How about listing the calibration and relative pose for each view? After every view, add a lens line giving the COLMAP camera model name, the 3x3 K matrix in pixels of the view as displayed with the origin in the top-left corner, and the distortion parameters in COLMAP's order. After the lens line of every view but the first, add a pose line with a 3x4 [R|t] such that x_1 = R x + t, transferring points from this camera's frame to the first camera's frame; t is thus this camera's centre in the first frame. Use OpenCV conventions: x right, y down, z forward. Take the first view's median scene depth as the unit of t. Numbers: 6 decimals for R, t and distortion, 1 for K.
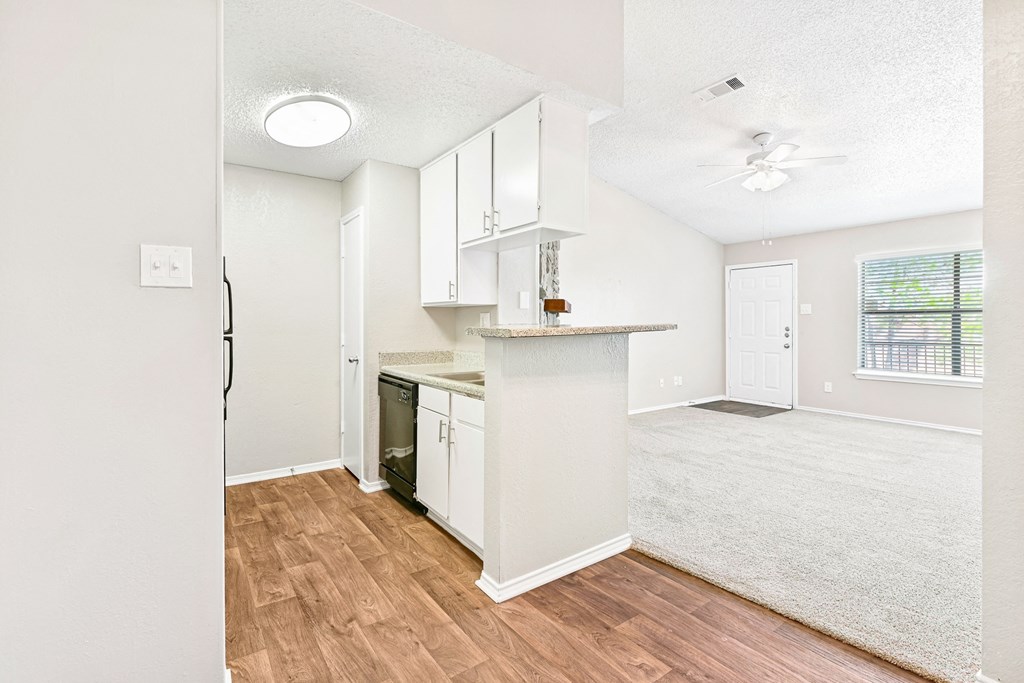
lens RADIAL K [[478.6, 0, 513.3], [0, 478.6, 309.5], [0, 0, 1]] dist [0.012152, 0.000106]
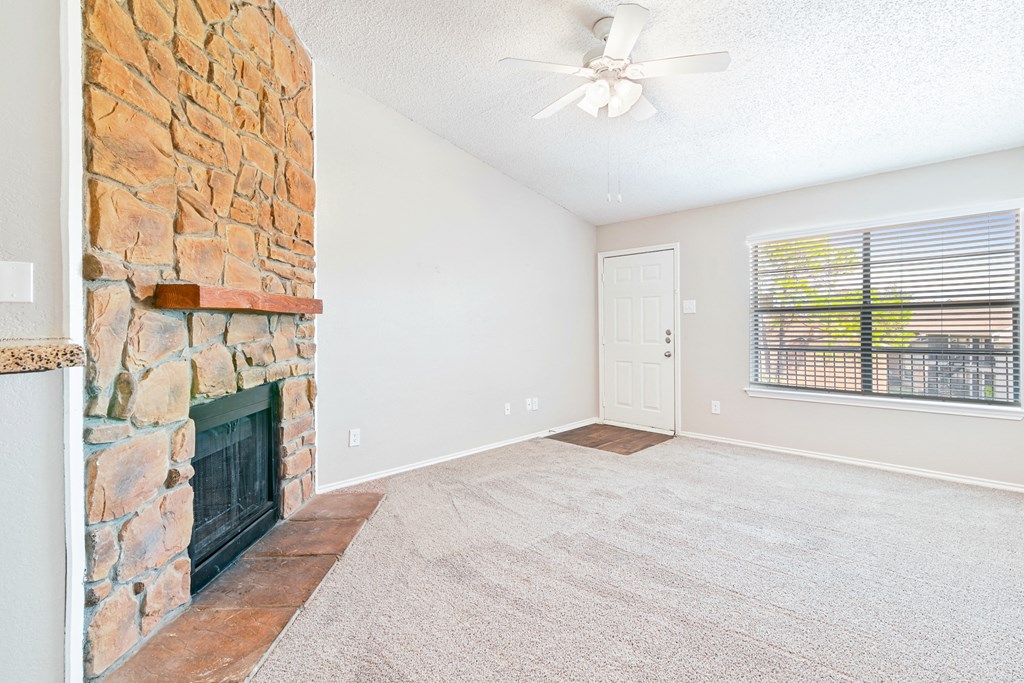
lens RADIAL K [[478.6, 0, 513.3], [0, 478.6, 309.5], [0, 0, 1]] dist [0.012152, 0.000106]
pose [[0.987614, -0.005001, 0.156822, 0.245903], [0.005696, 0.999976, -0.003986, 0.006189], [-0.156798, 0.004830, 0.987619, 0.333841]]
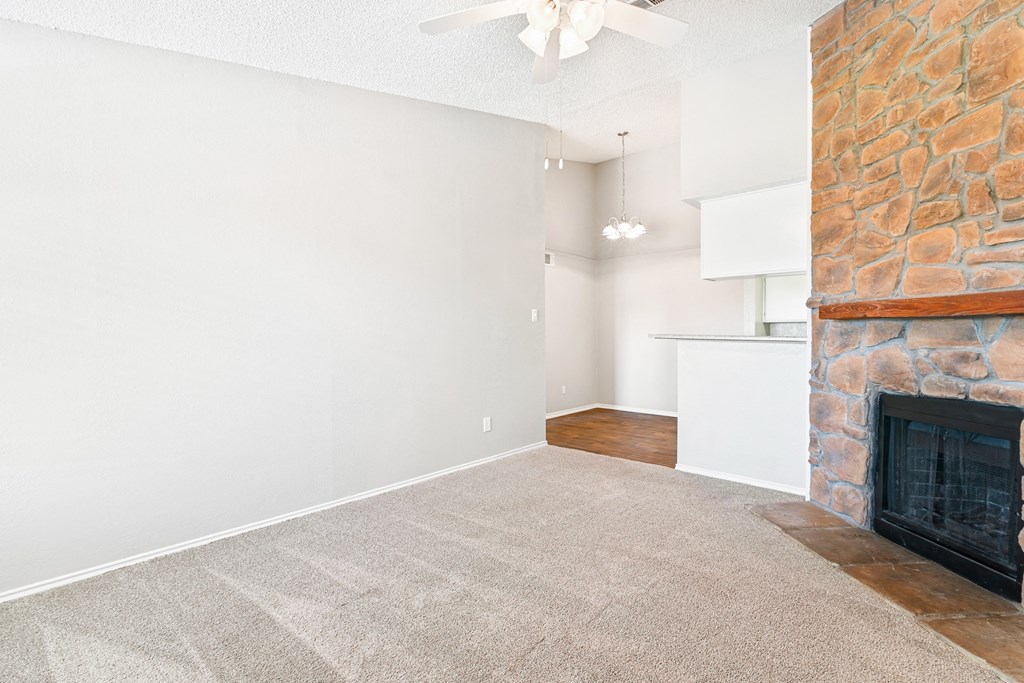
lens RADIAL K [[472.9, 0, 525.1], [0, 472.9, 344.9], [0, 0, 1]] dist [0.013904, 0.000046]
pose [[-0.969221, 0.001562, -0.246186, 0.506737], [-0.000320, 0.999971, 0.007604, 0.024979], [0.246191, 0.007449, -0.969193, 1.062826]]
